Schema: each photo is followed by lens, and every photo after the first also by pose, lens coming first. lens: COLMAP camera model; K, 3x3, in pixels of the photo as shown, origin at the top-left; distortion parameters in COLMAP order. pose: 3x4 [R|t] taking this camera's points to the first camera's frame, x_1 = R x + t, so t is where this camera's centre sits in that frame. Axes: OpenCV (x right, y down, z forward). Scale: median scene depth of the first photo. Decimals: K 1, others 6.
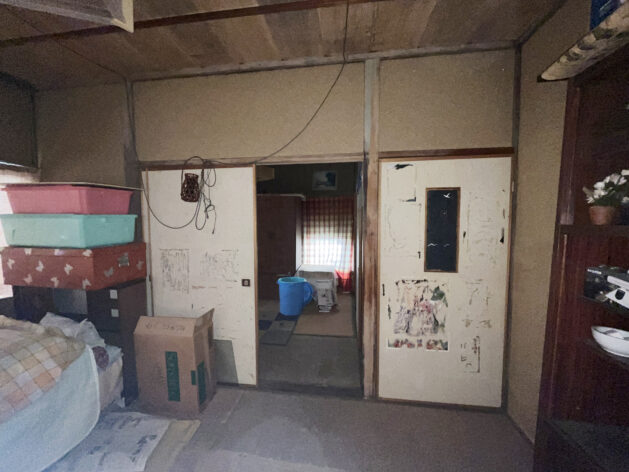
lens RADIAL K [[254.7, 0, 313.7], [0, 254.7, 237.4], [0, 0, 1]] dist [-0.000806, -0.000008]
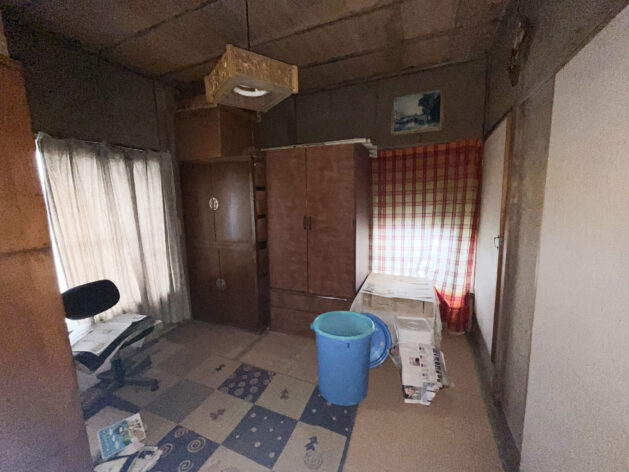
lens RADIAL K [[254.7, 0, 313.3], [0, 254.7, 233.4], [0, 0, 1]] dist [-0.000806, -0.000008]
pose [[0.959412, 0.009947, -0.281832, -0.007719], [0.010023, 0.997544, 0.069328, -0.022682], [0.281829, -0.069339, 0.956956, 0.441114]]
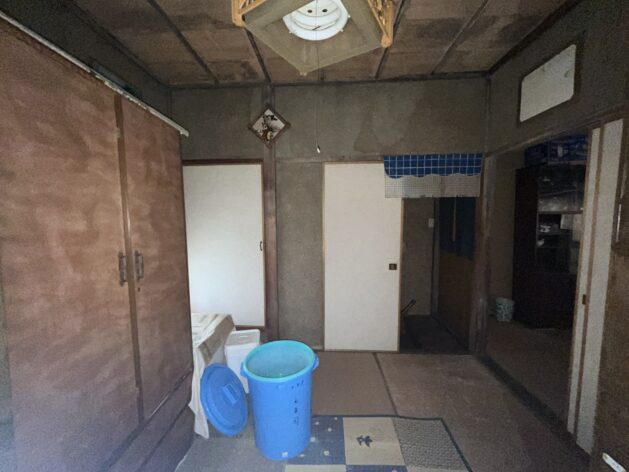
lens RADIAL K [[254.7, 0, 312.0], [0, 254.7, 234.0], [0, 0, 1]] dist [-0.000806, -0.000008]
pose [[-0.073617, -0.084394, 0.993709, -0.370185], [0.080214, 0.992684, 0.090250, -0.043334], [-0.994055, 0.086354, -0.066309, 0.764077]]
